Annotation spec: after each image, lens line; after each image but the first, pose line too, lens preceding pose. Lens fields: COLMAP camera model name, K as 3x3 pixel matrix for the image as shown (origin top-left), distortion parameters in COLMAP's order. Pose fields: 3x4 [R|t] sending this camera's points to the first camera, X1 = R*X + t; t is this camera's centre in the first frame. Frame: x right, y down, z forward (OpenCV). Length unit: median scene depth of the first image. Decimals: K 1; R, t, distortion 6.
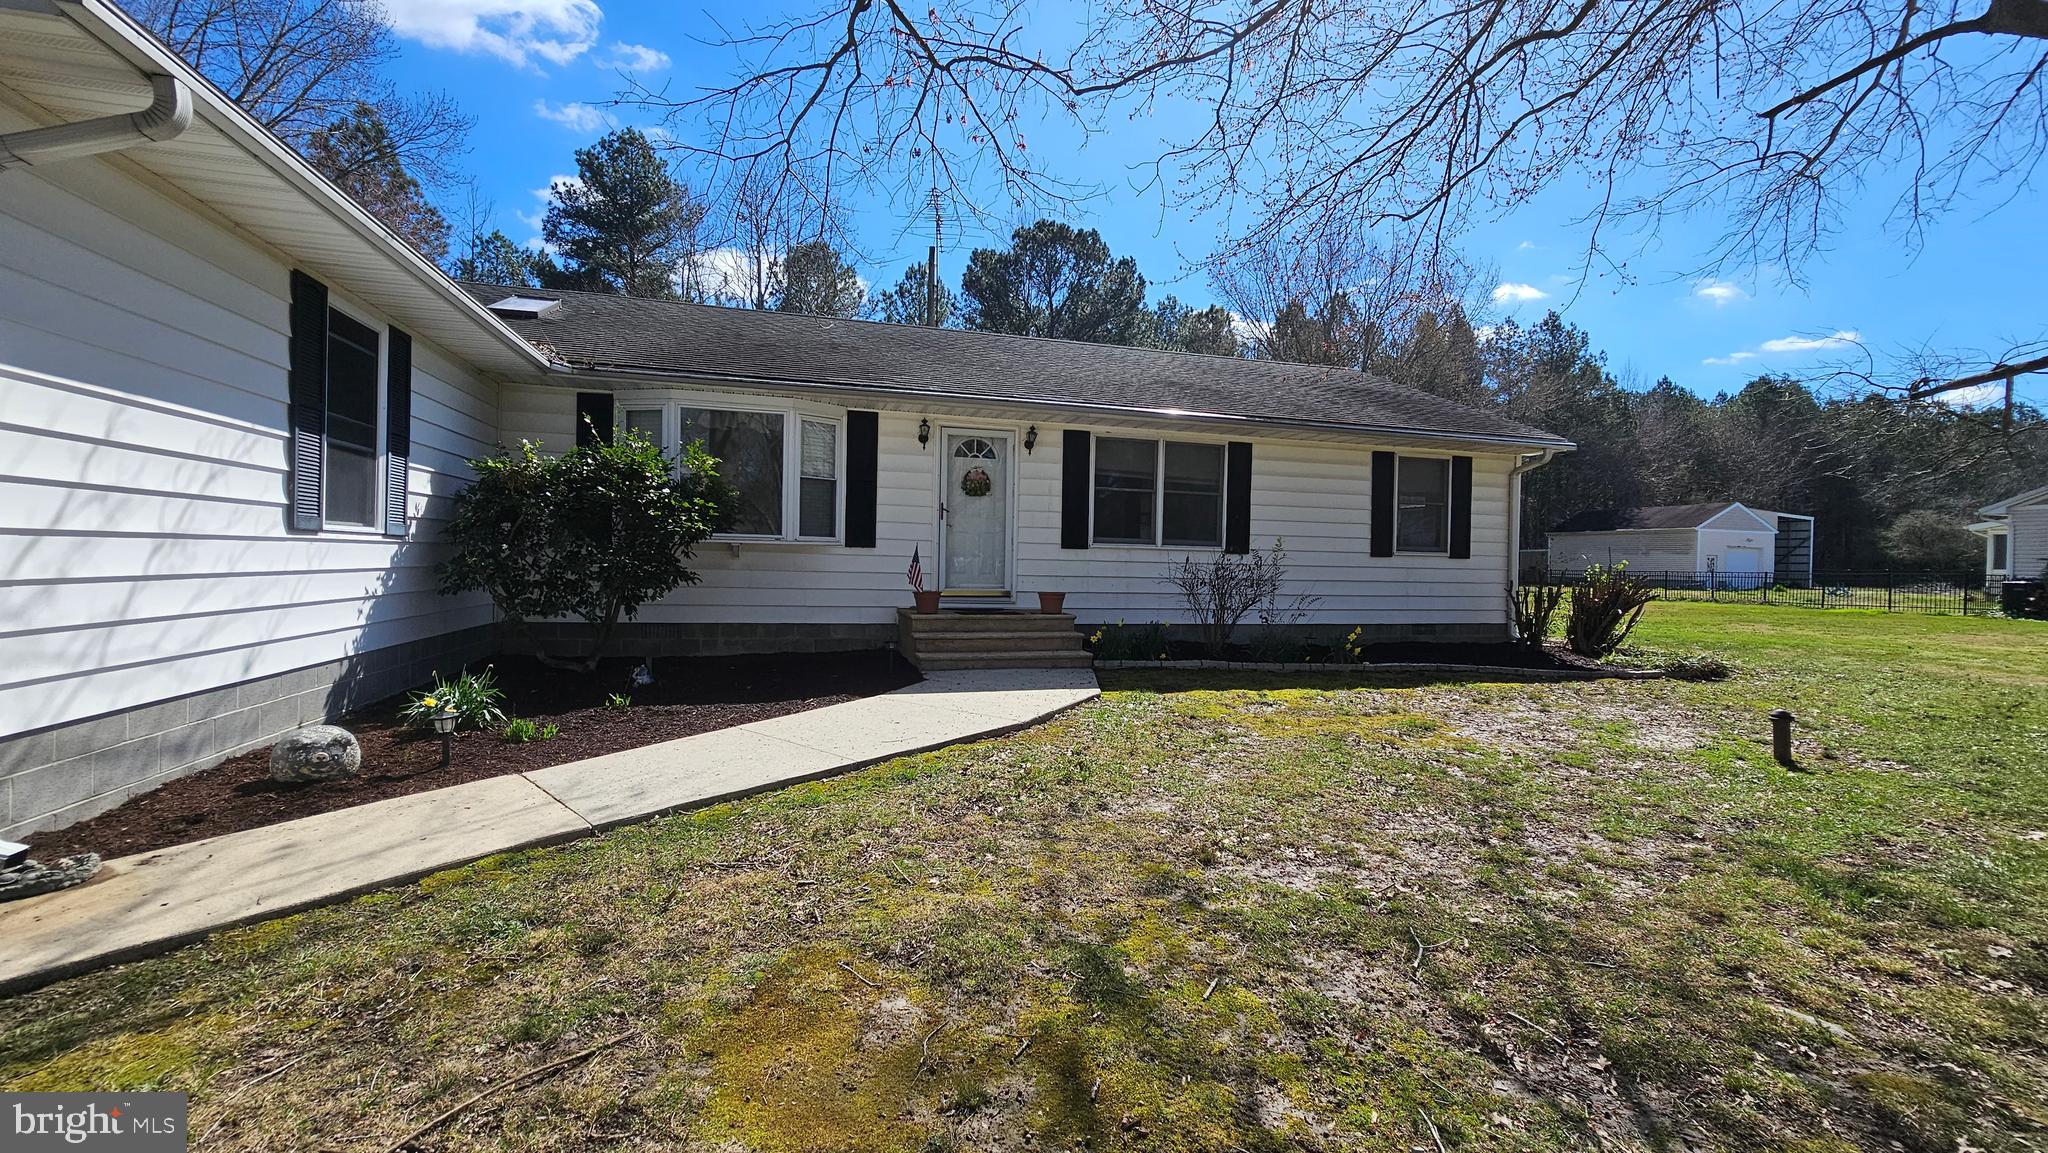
lens RADIAL K [[794.2, 0, 1024.0], [0, 794.2, 576.5], [0, 0, 1]] dist [0.000612, -0.000026]
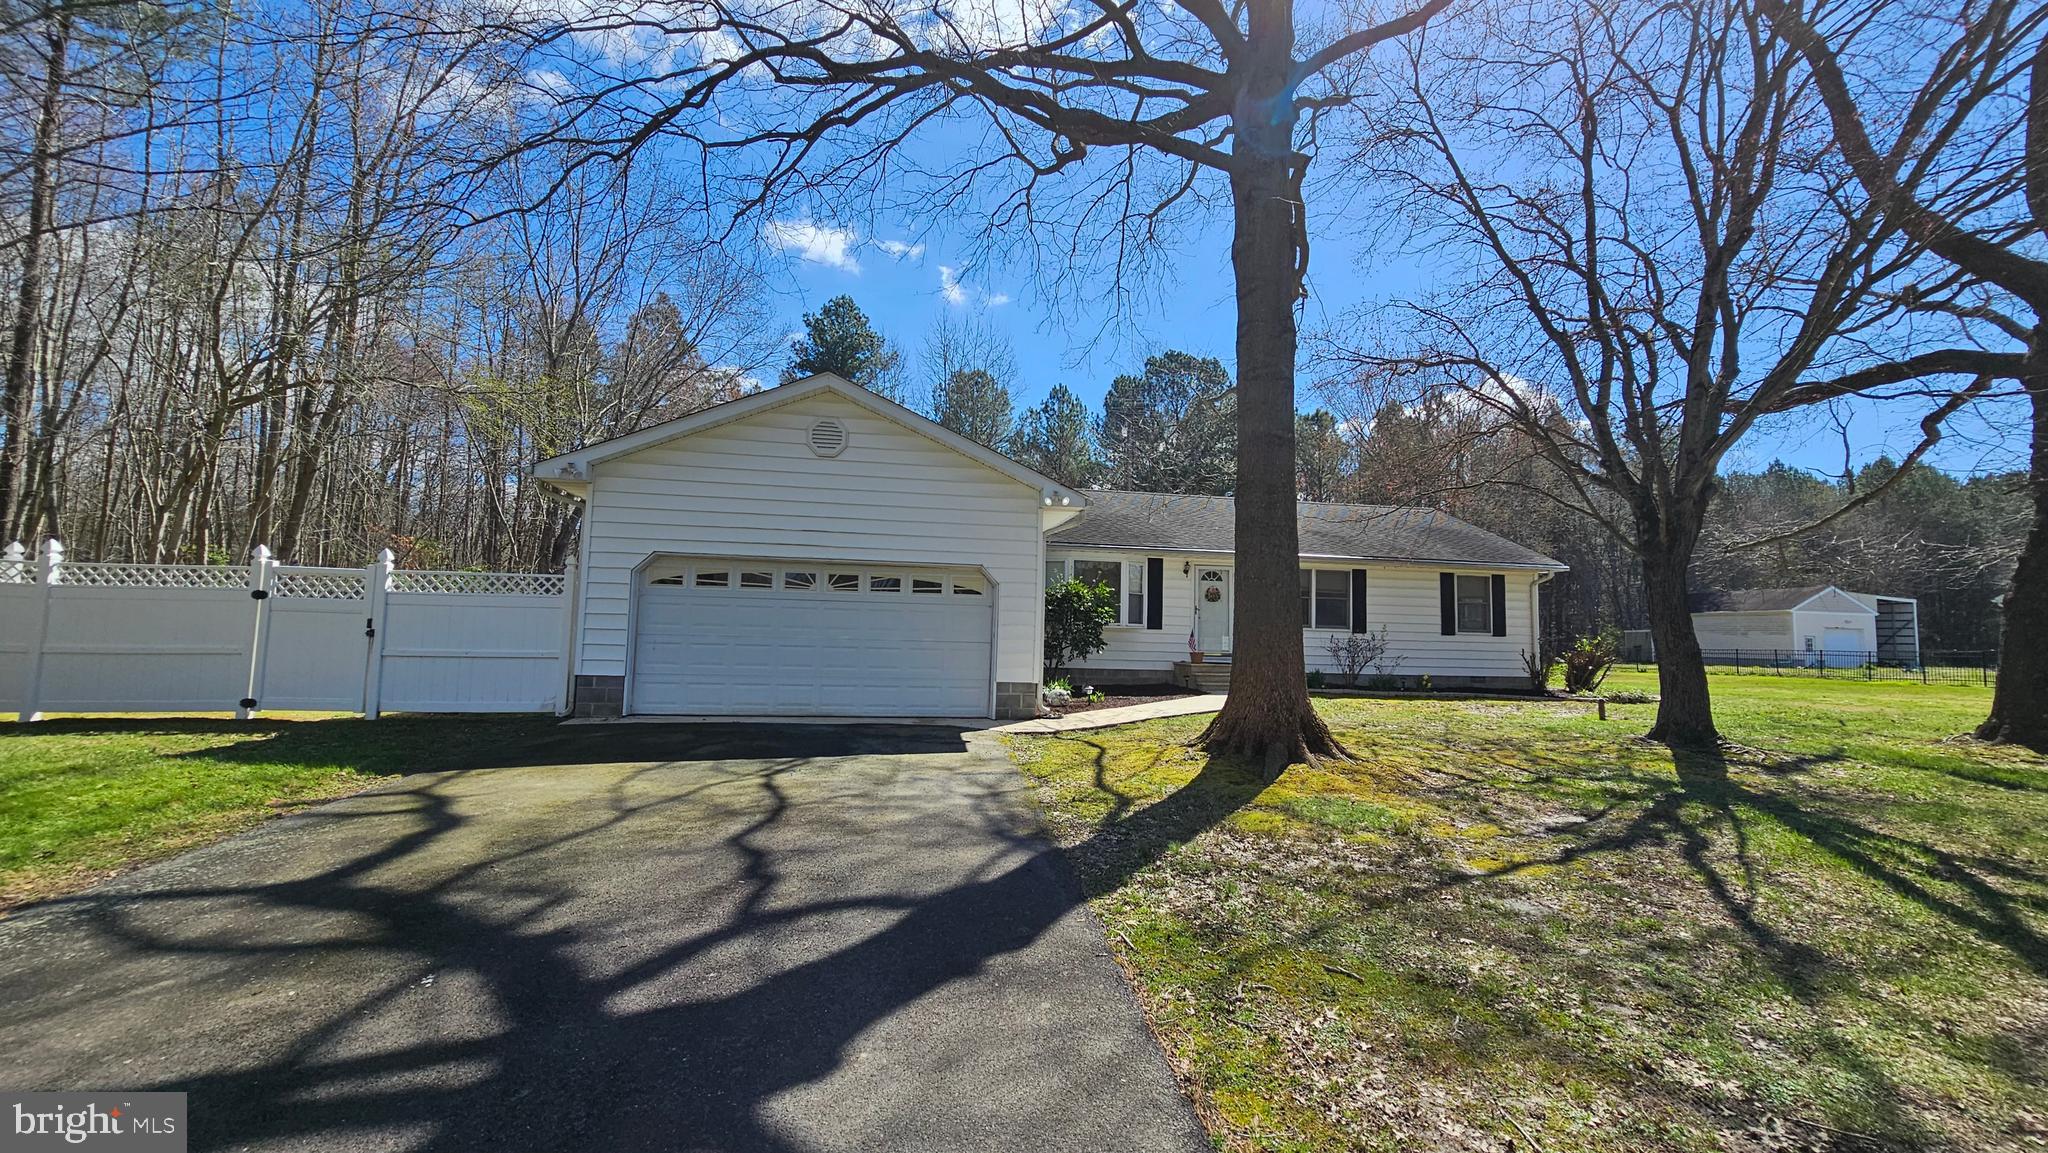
lens RADIAL K [[837.1, 0, 1028.5], [0, 837.1, 572.6], [0, 0, 1]] dist [0.000715, -0.000595]
pose [[0.995498, -0.003790, -0.094707, -0.257836], [-0.005646, 0.995054, -0.099173, 0.022808], [0.094614, 0.099262, 0.990553, -0.829033]]
